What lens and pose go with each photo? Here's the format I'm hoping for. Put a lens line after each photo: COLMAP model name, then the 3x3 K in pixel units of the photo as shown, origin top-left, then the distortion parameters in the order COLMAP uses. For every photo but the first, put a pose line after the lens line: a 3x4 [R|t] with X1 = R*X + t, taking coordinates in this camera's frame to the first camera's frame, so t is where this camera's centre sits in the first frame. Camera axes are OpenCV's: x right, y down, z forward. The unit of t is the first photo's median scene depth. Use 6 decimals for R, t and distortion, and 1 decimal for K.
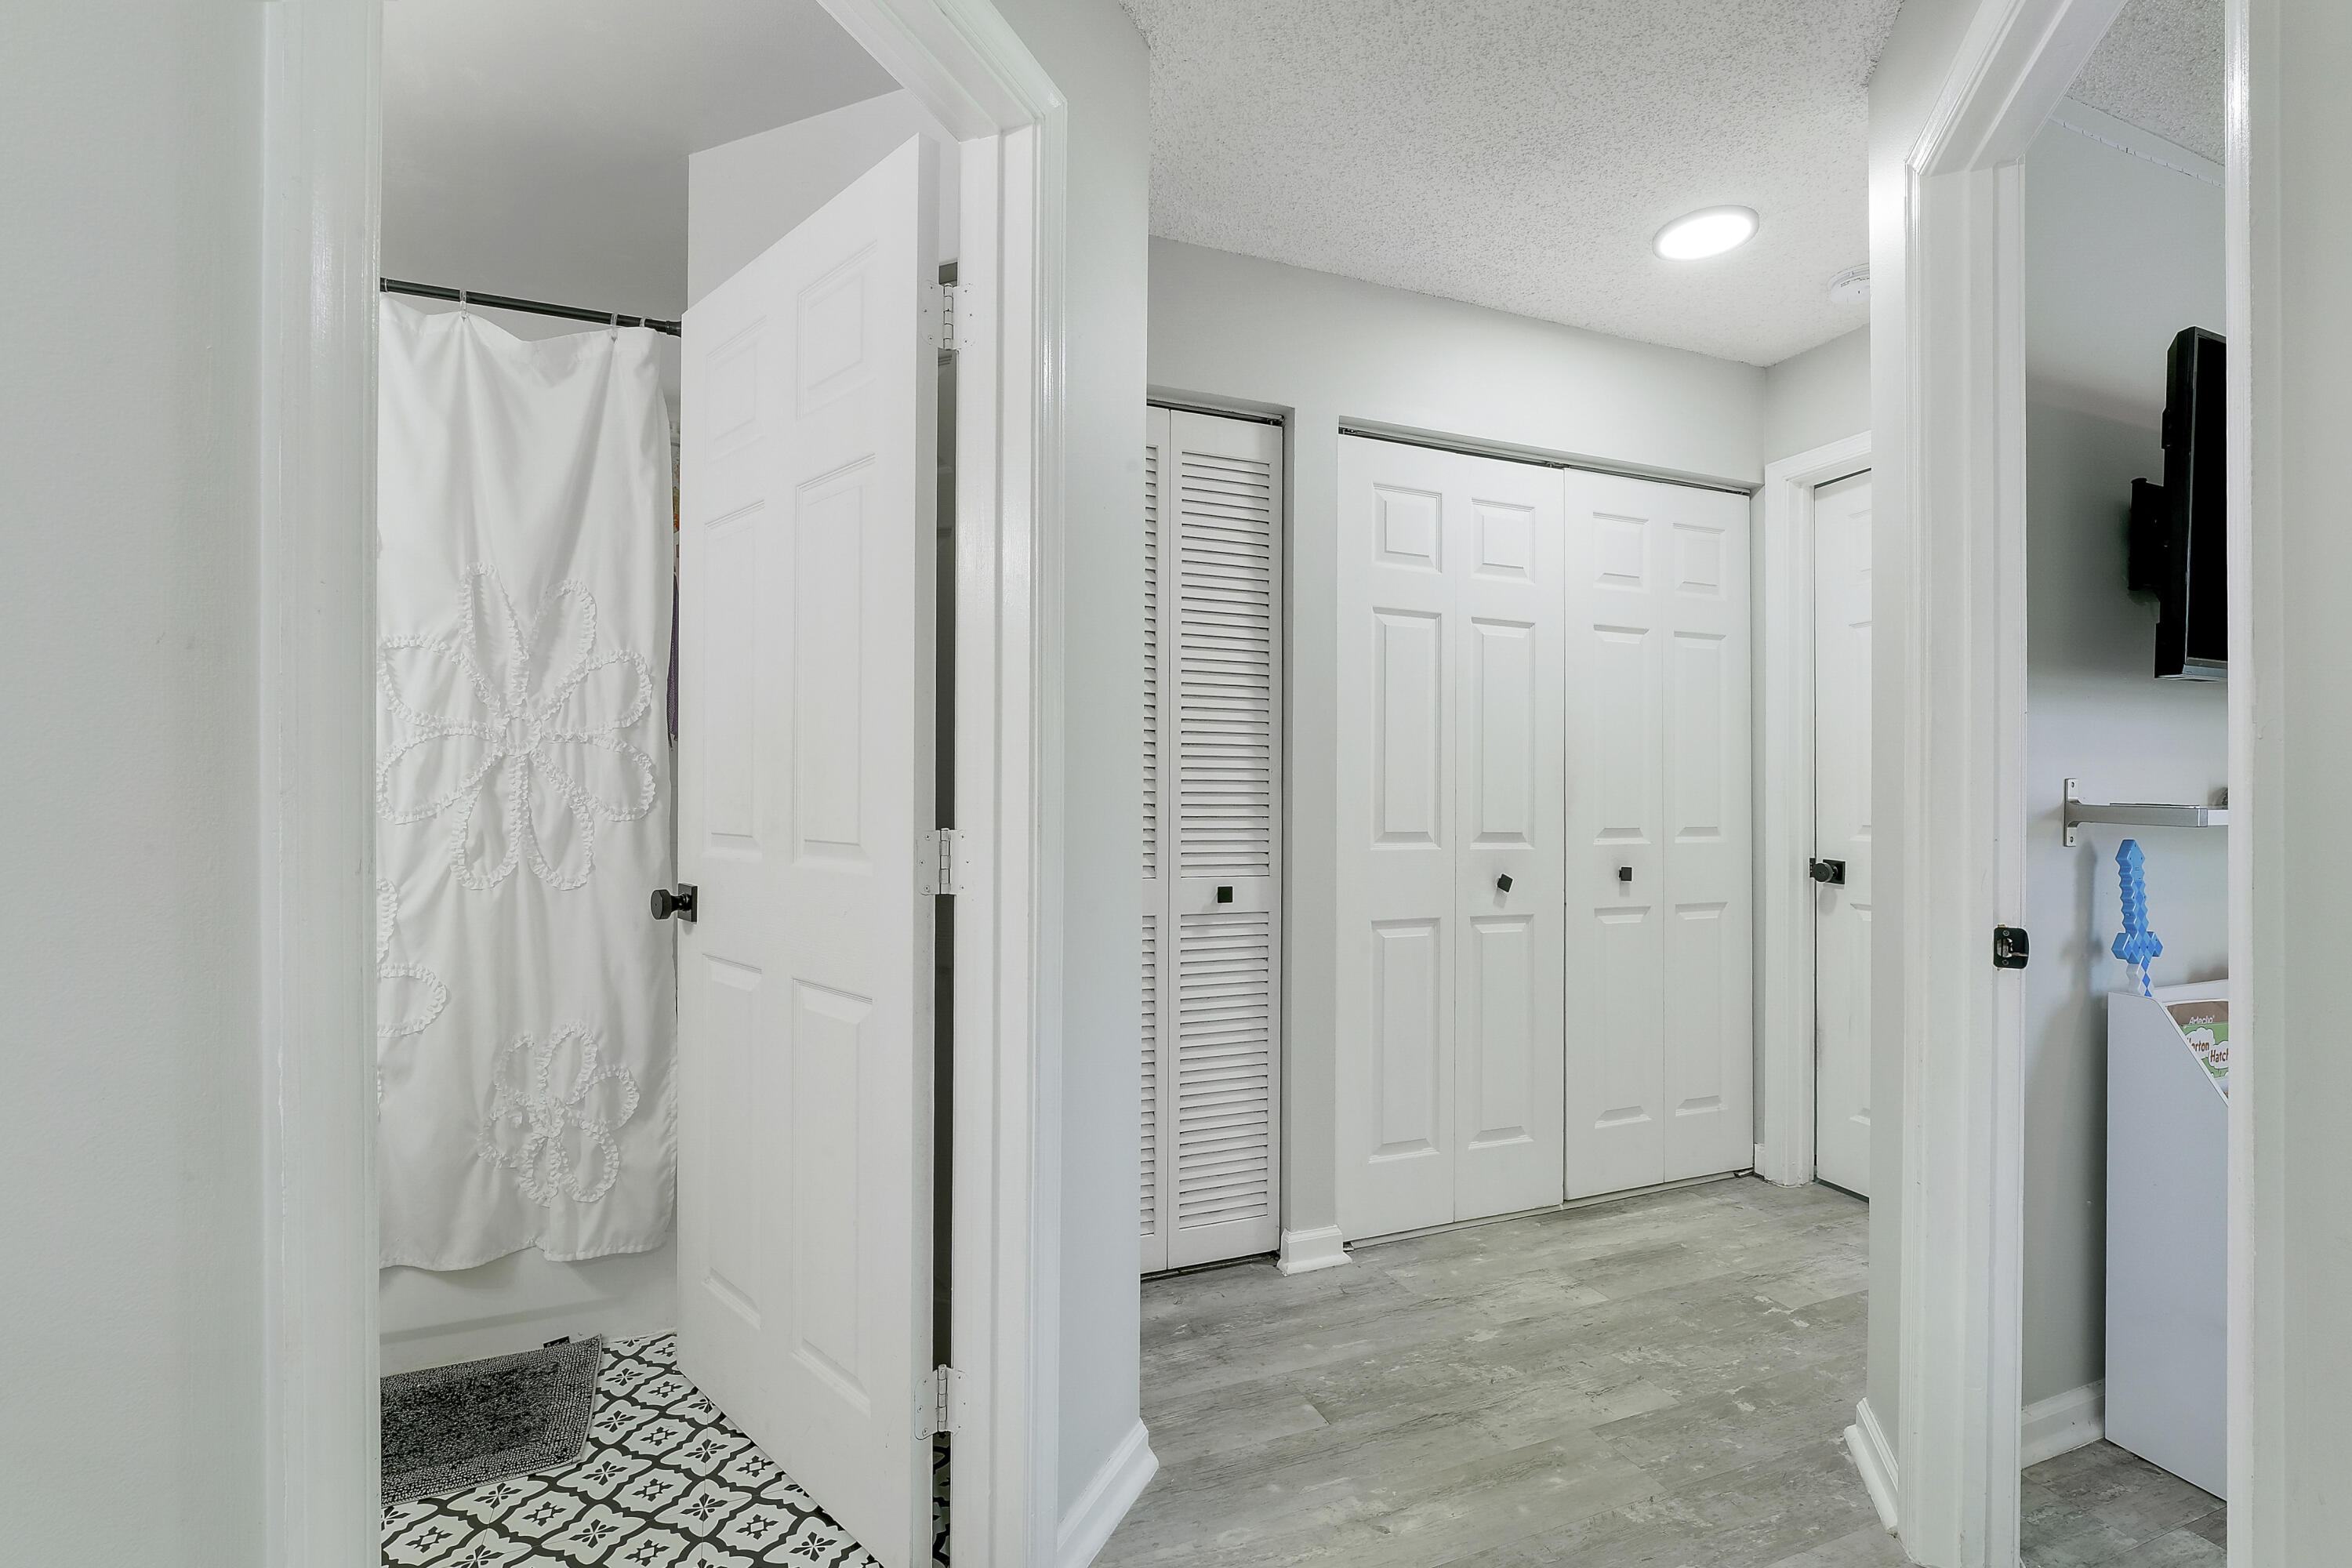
lens RADIAL K [[974.5, 0, 1169.4], [0, 974.5, 792.2], [0, 0, 1]] dist [-0.024481, 0.000272]
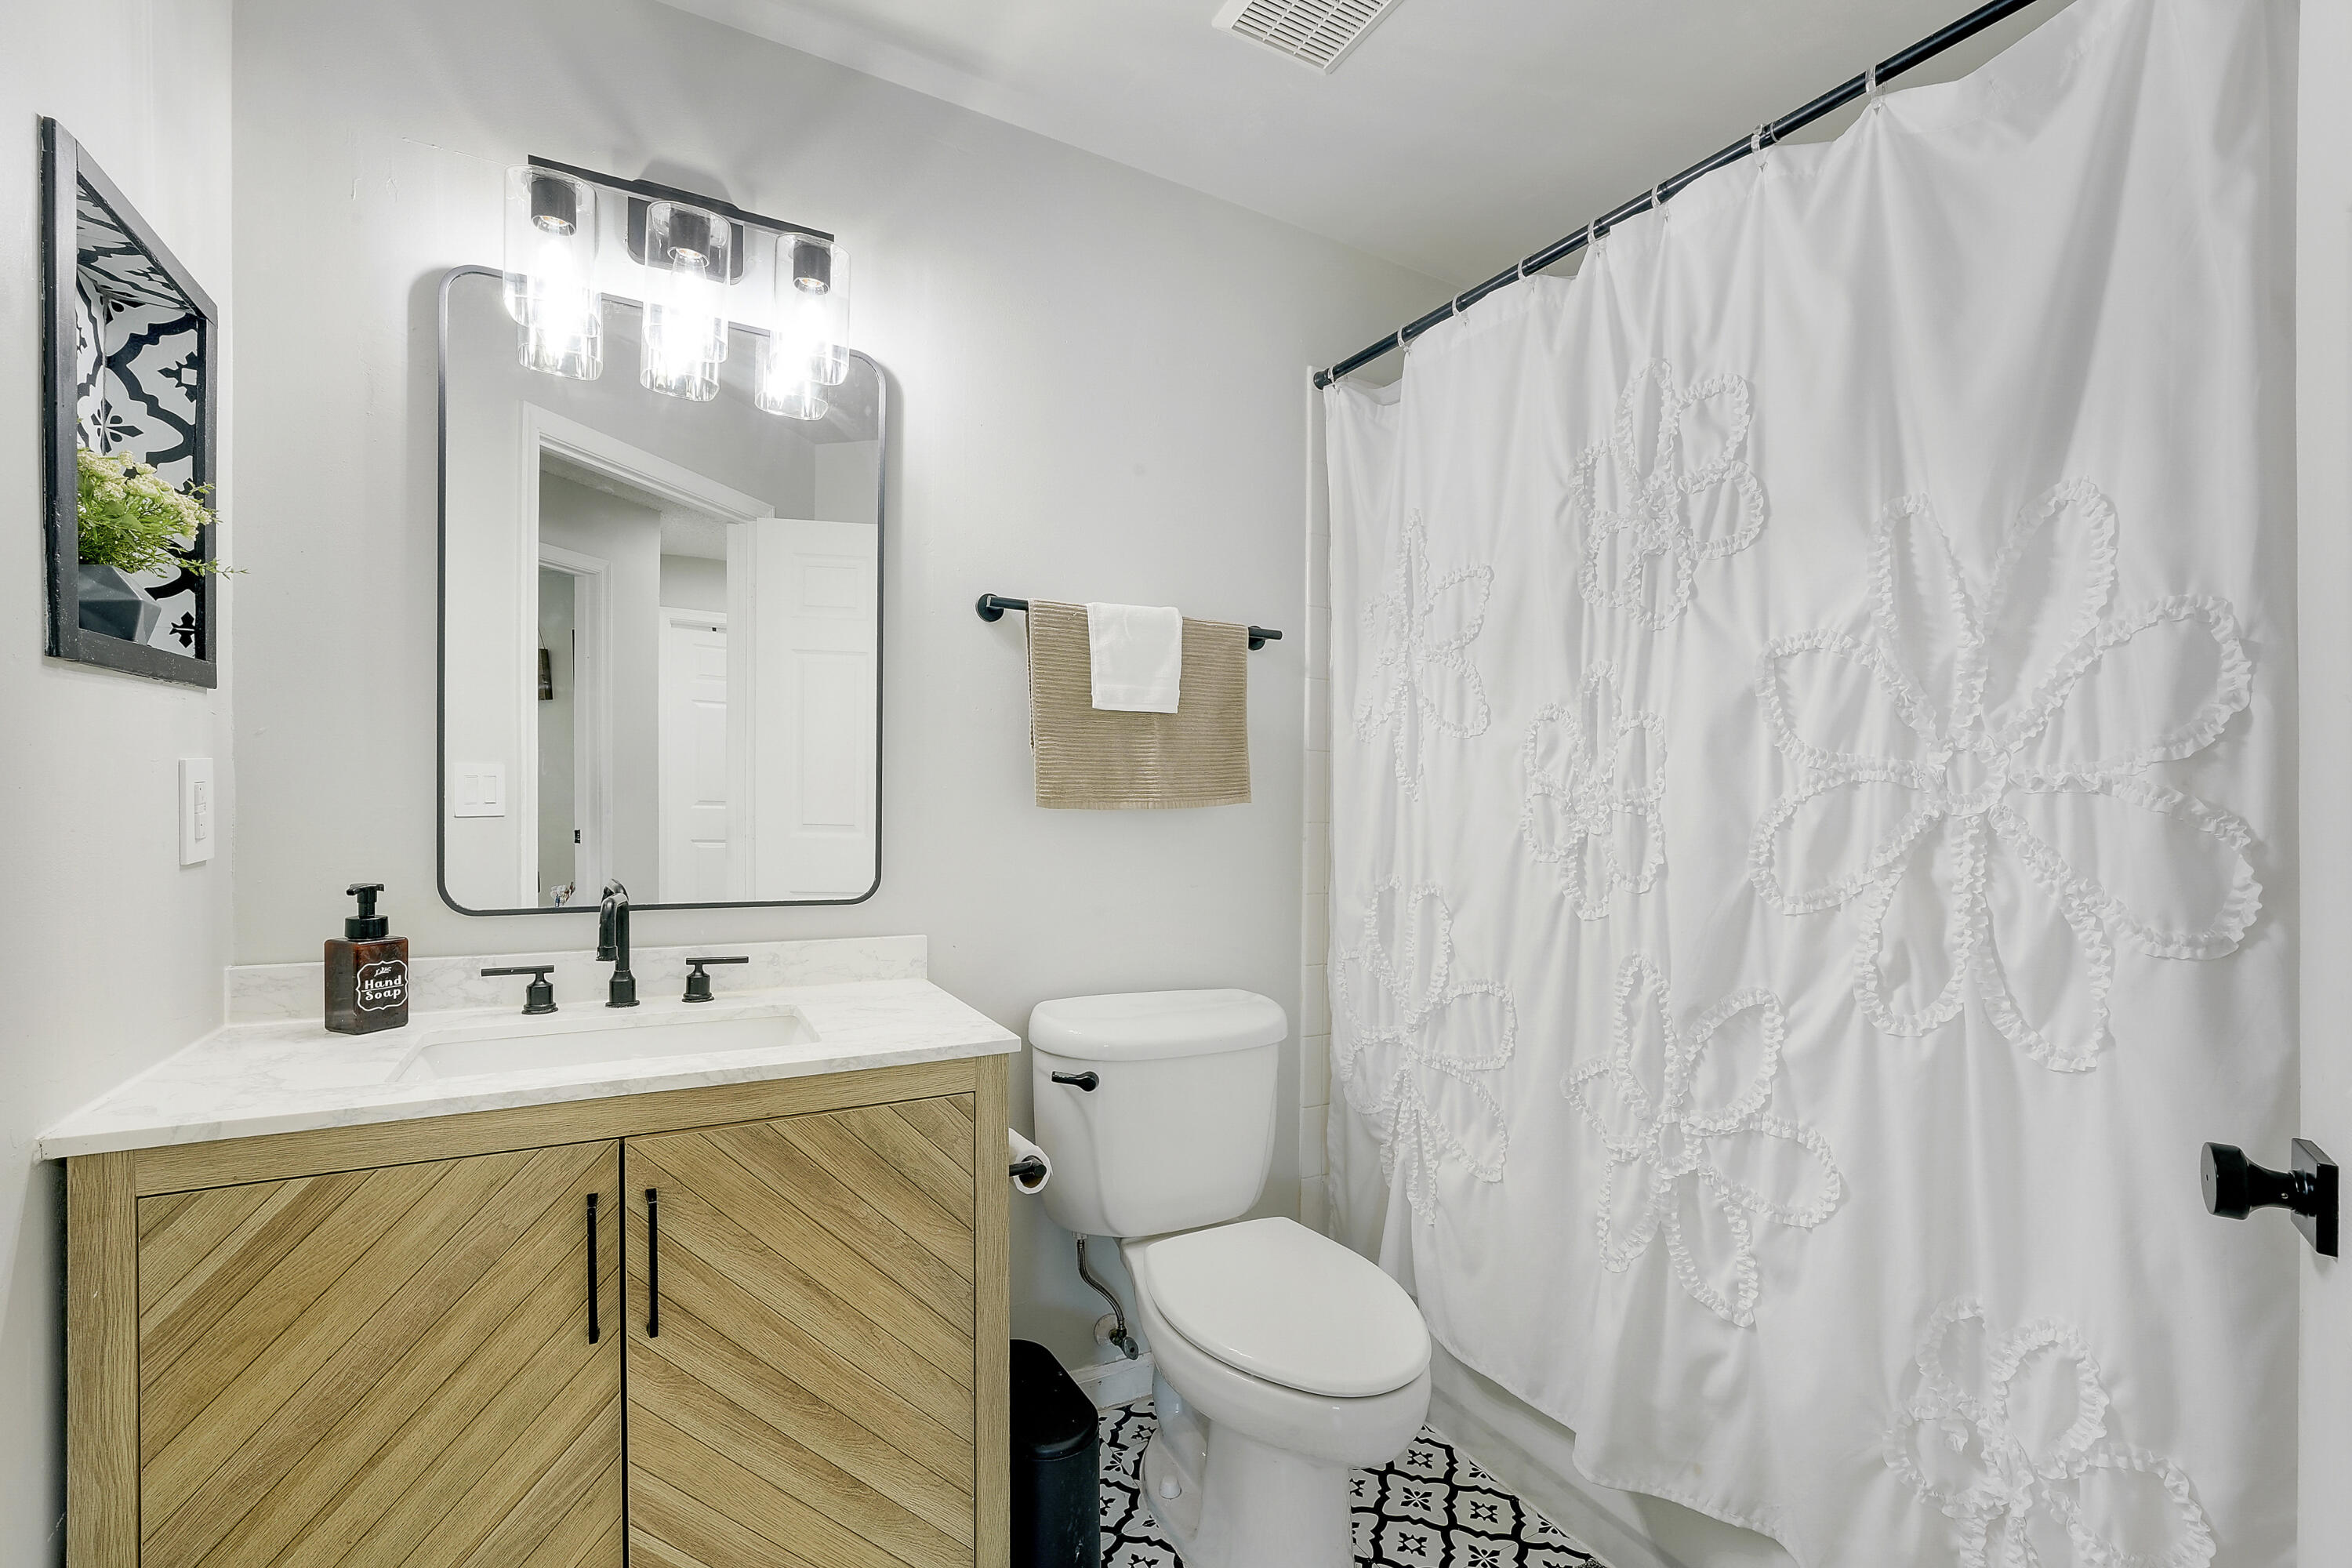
lens RADIAL K [[1001.1, 0, 1174.1], [0, 1001.1, 795.0], [0, 0, 1]] dist [-0.033850, 0.008004]
pose [[0.093339, -0.000859, -0.995634, -0.141946], [-0.031711, 0.999490, -0.003835, -0.033259], [0.995129, 0.031930, 0.093264, 0.479156]]
